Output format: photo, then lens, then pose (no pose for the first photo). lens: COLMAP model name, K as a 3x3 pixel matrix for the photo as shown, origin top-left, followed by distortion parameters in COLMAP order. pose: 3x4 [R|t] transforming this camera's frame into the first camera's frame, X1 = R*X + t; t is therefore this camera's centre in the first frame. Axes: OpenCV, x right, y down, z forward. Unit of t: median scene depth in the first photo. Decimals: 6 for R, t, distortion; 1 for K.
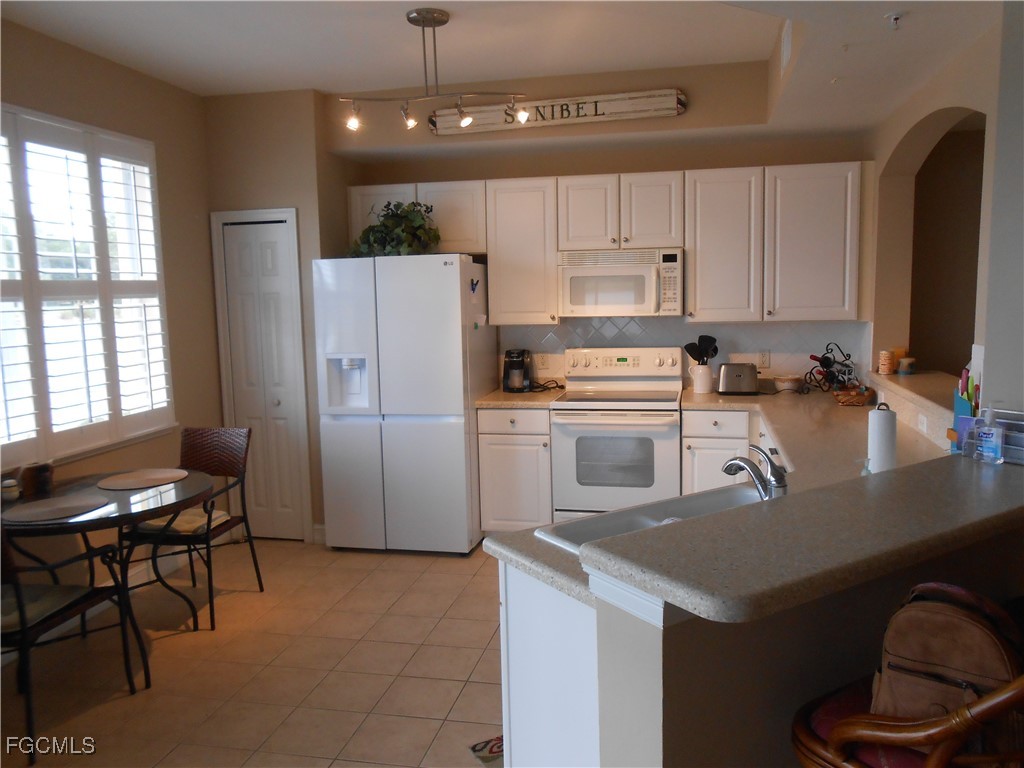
lens RADIAL K [[811.8, 0, 516.8], [0, 811.8, 386.0], [0, 0, 1]] dist [-0.017237, 0.048772]
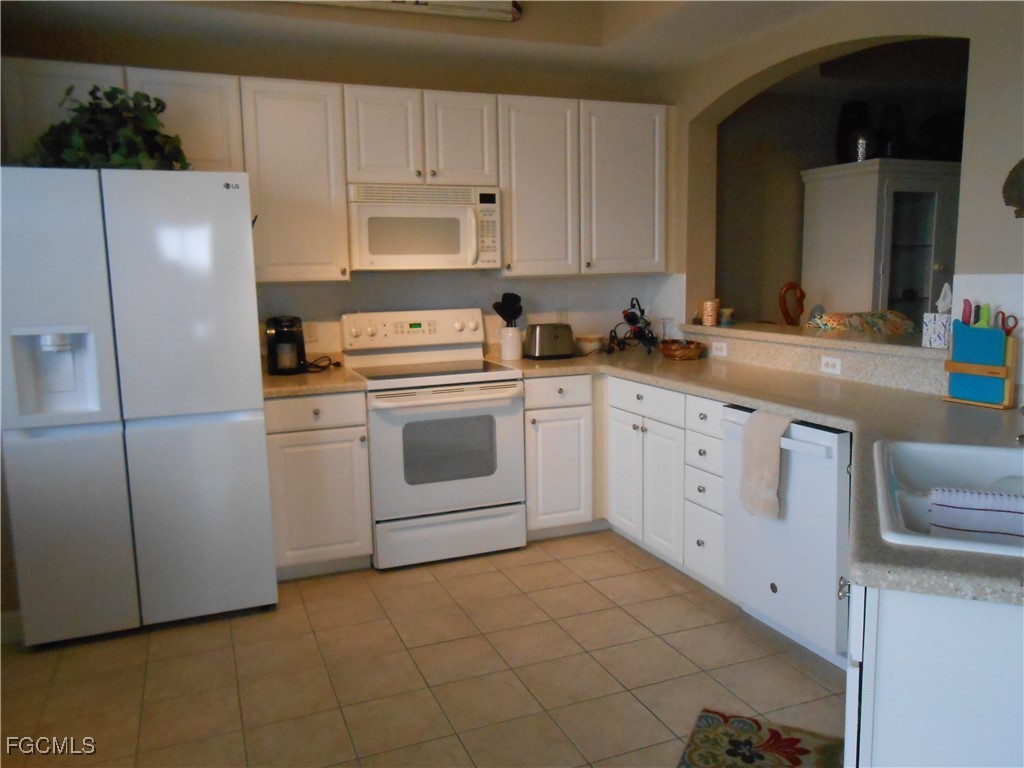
lens RADIAL K [[811.8, 0, 520.5], [0, 811.8, 383.9], [0, 0, 1]] dist [-0.017237, 0.048772]
pose [[0.820762, -0.074563, 0.566383, -0.265665], [0.068955, 0.997127, 0.031346, 0.008210], [-0.567093, 0.013327, 0.823546, 0.294140]]
